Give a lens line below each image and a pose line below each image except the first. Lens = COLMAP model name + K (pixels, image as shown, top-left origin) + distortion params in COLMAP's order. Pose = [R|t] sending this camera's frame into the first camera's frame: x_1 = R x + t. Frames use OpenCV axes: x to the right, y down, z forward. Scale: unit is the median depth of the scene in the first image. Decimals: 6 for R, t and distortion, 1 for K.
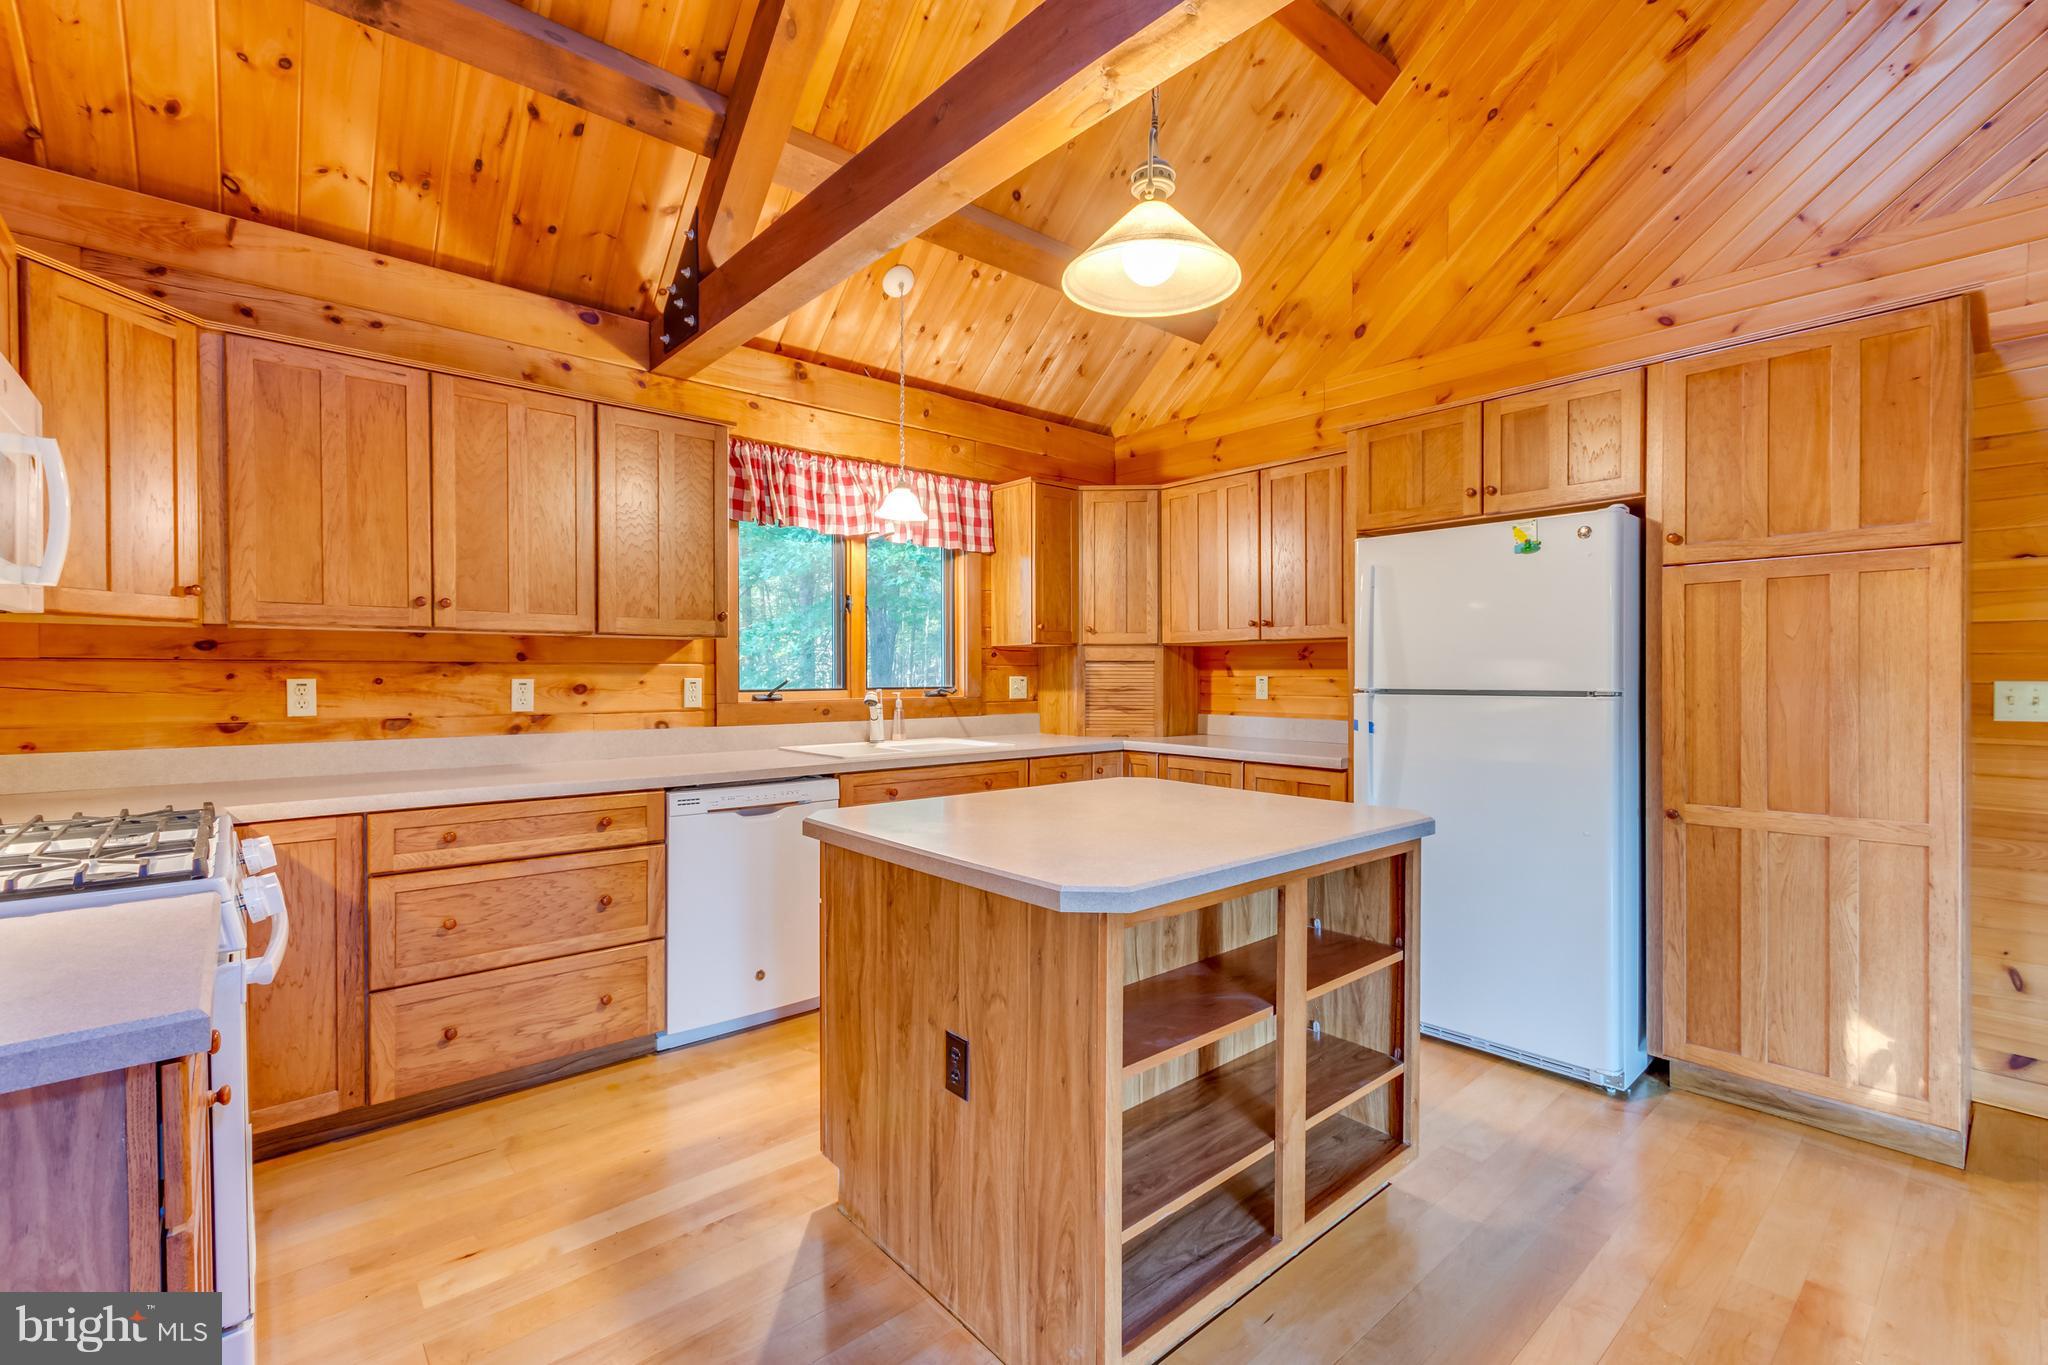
lens RADIAL K [[928.6, 0, 1034.2], [0, 928.6, 681.4], [0, 0, 1]] dist [0.011788, 0.001093]
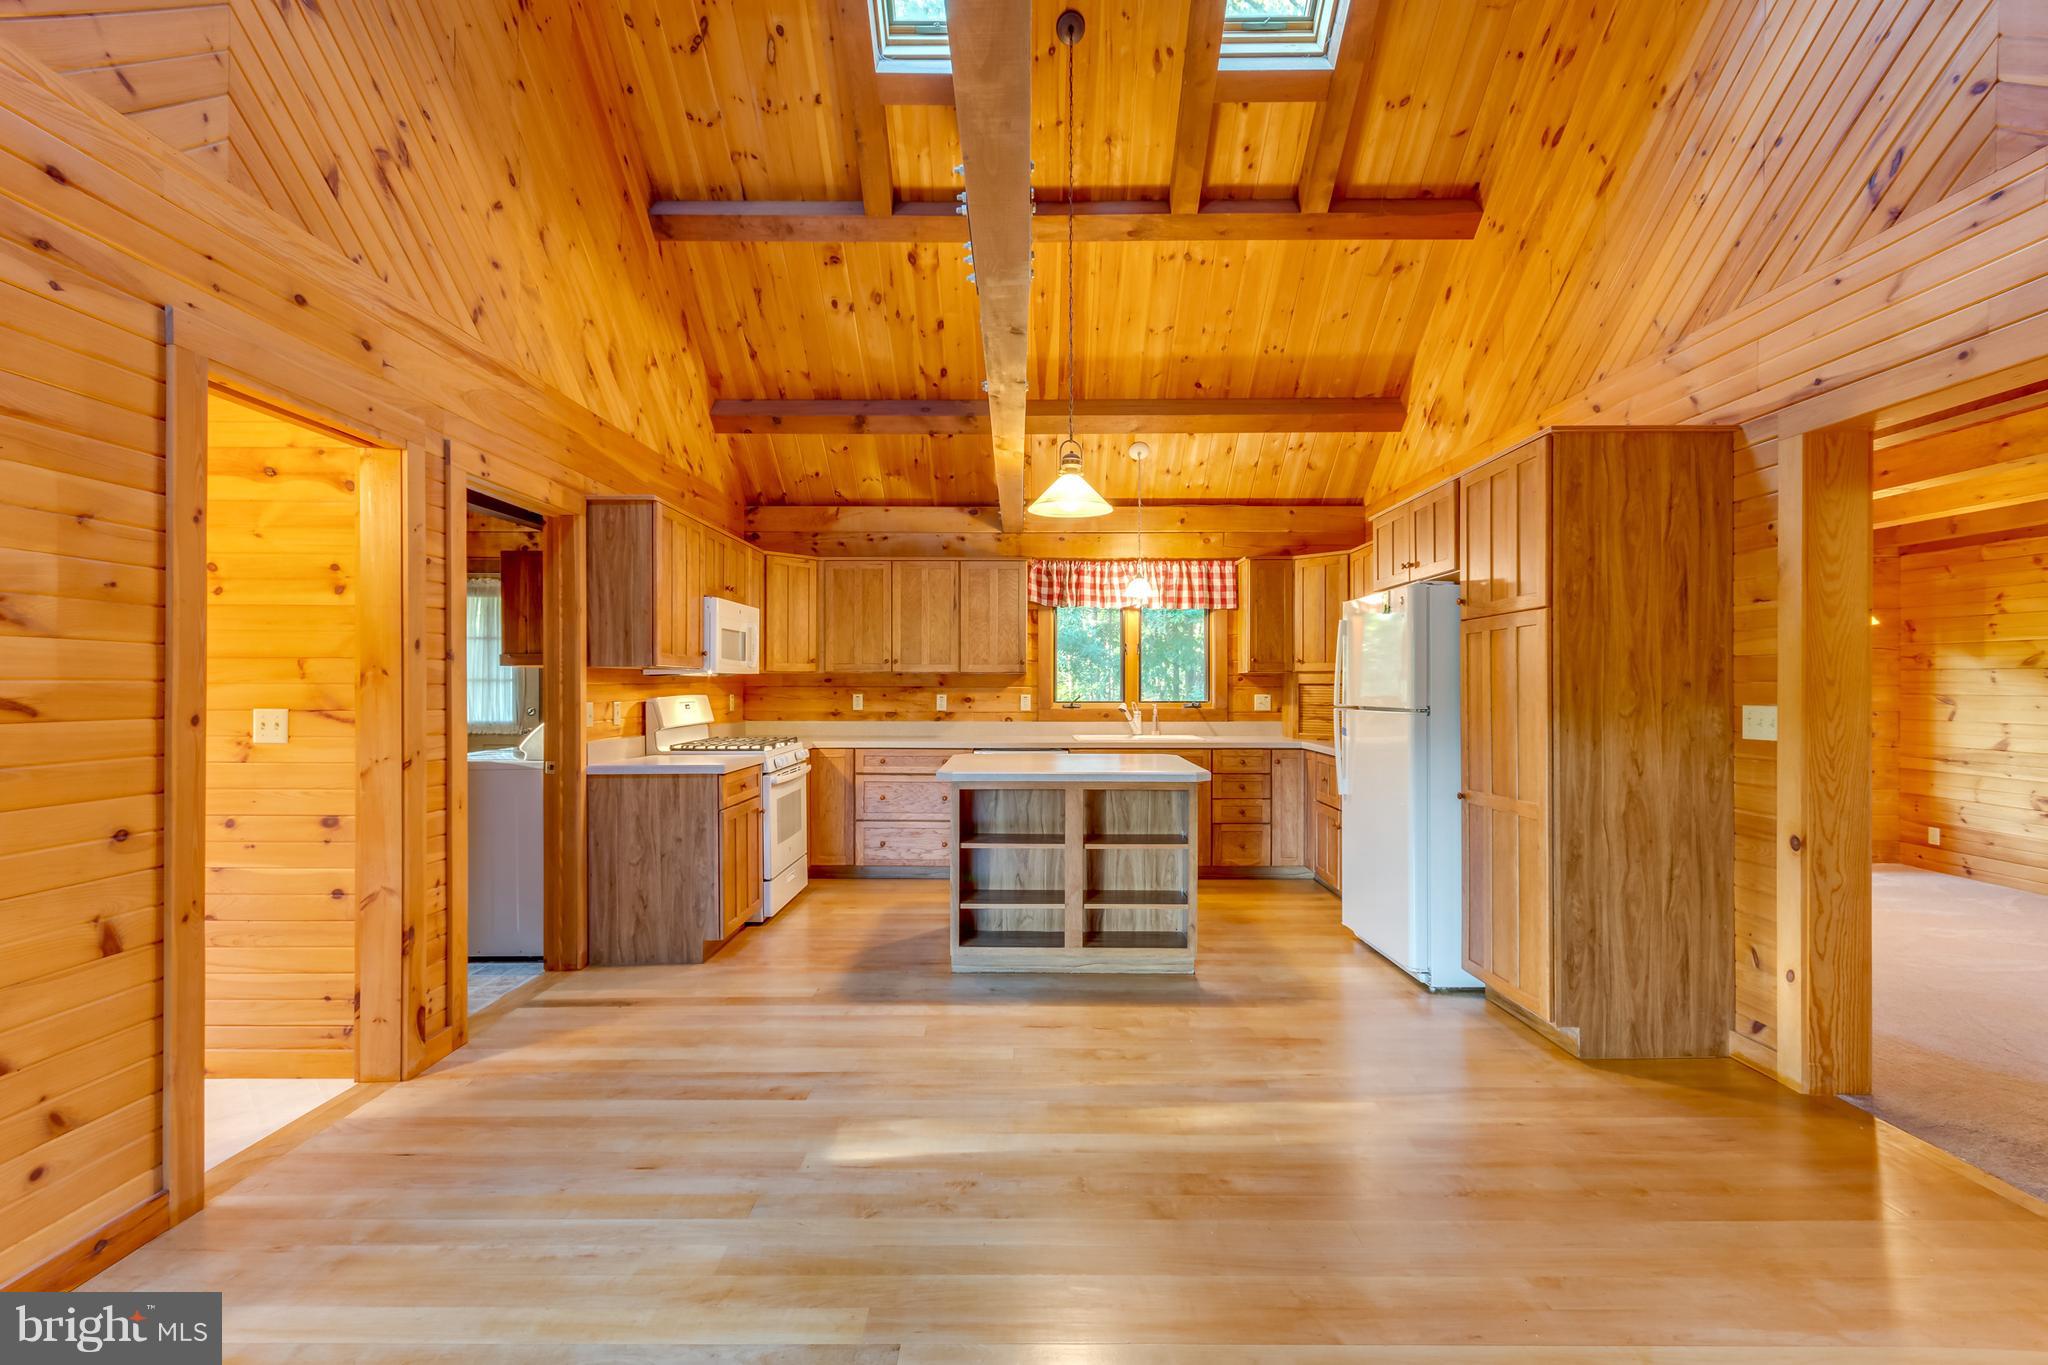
lens RADIAL K [[928.6, 0, 1014.6], [0, 928.6, 687.7], [0, 0, 1]] dist [0.011788, 0.001093]
pose [[0.743035, 0.001712, -0.669250, 0.847938], [-0.007297, 0.999958, -0.005543, -0.007020], [0.669212, 0.009002, 0.743017, -0.376658]]
